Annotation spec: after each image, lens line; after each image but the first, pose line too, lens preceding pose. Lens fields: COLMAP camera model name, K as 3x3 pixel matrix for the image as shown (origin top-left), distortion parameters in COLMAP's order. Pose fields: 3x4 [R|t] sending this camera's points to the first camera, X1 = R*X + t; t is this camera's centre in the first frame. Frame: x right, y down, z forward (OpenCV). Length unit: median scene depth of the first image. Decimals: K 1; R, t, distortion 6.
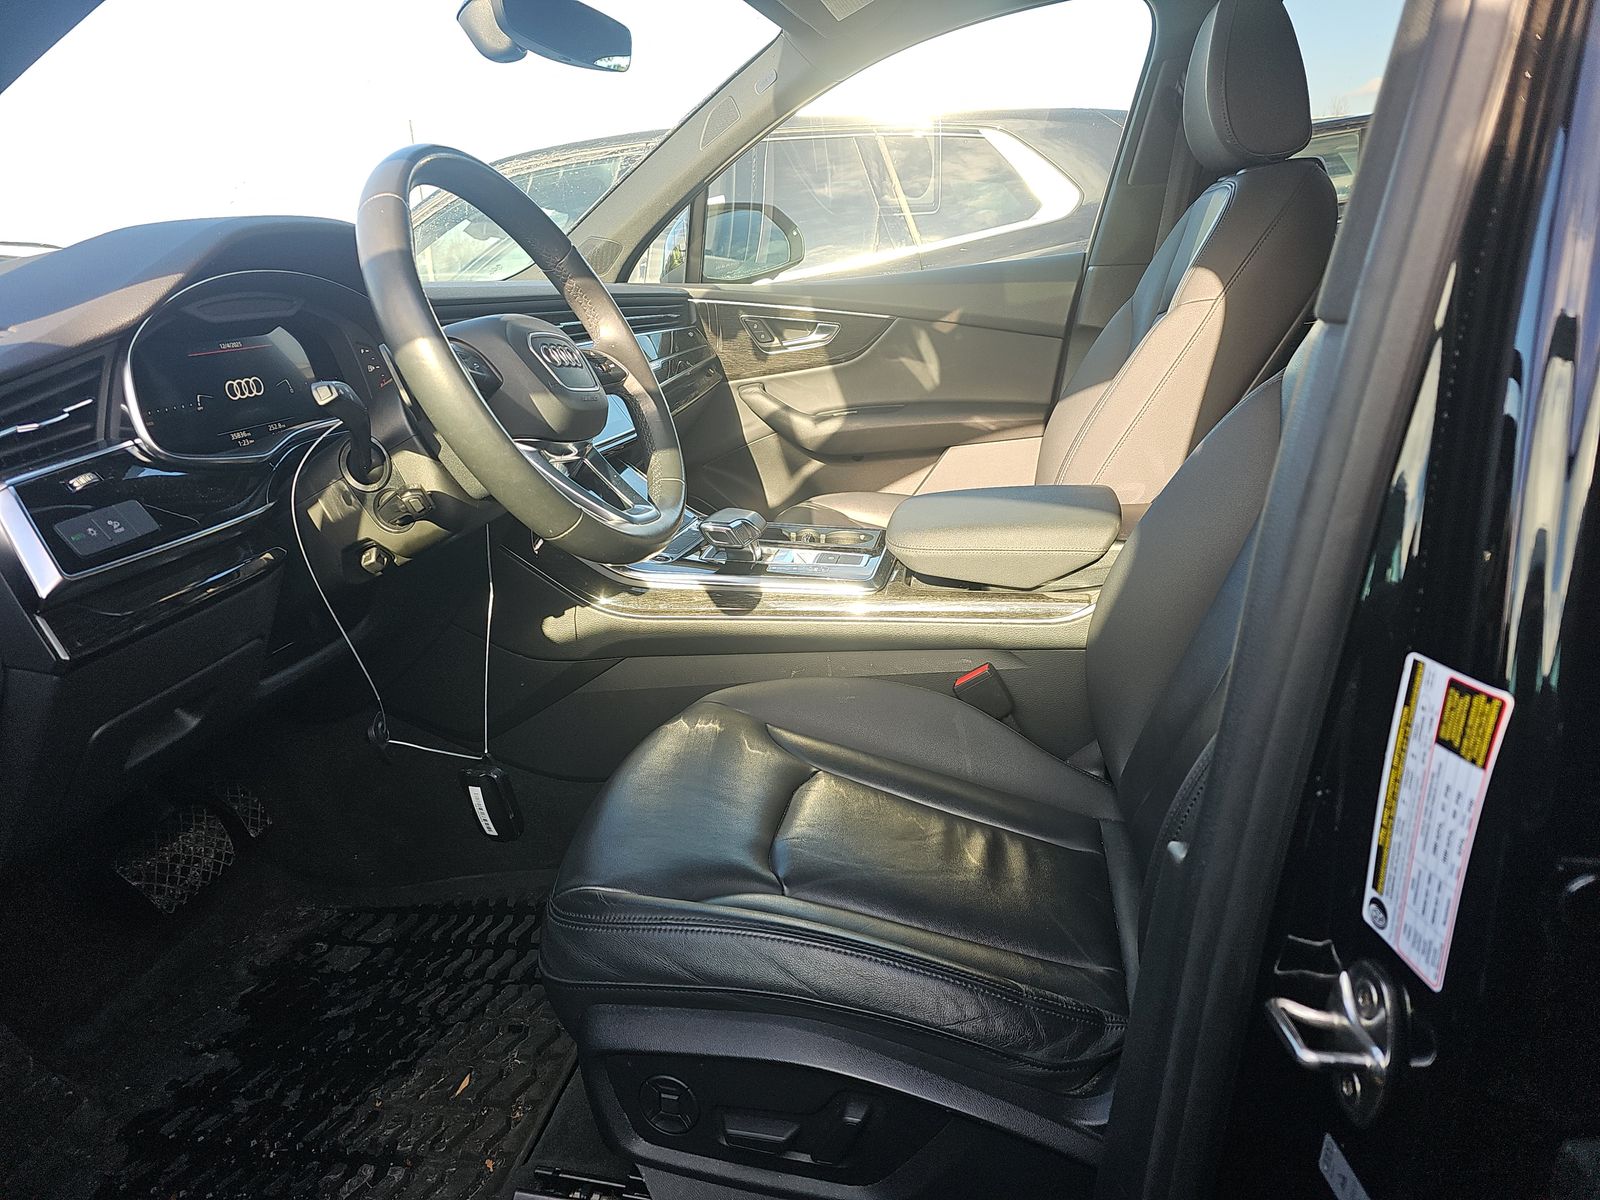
lens RADIAL K [[1074.4, 0, 805.1], [0, 1074.4, 605.8], [0, 0, 1]] dist [0.031171, -0.002298]
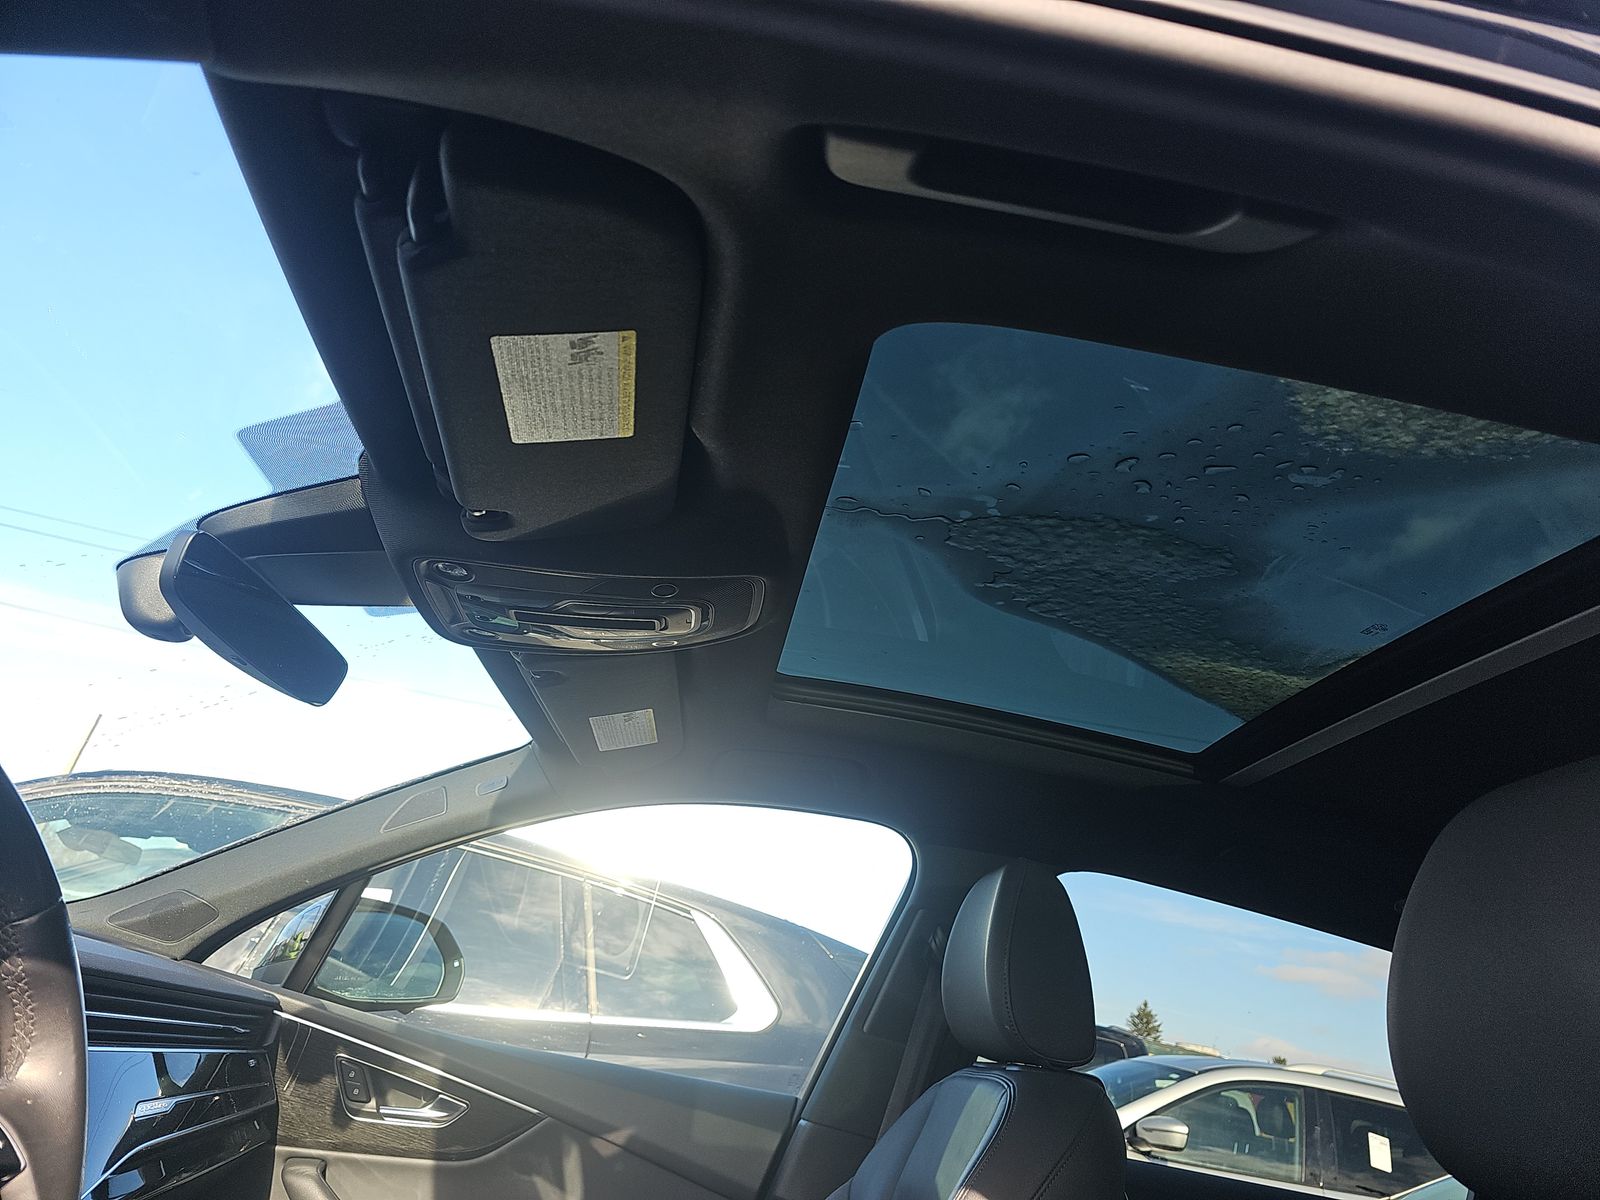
lens RADIAL K [[1074.4, 0, 804.5], [0, 1074.4, 604.7], [0, 0, 1]] dist [0.031171, -0.002298]
pose [[0.916515, 0.358443, 0.177535, -0.010616], [-0.166418, 0.745297, -0.645630, -0.076034], [-0.363738, 0.562184, 0.742727, 0.180338]]
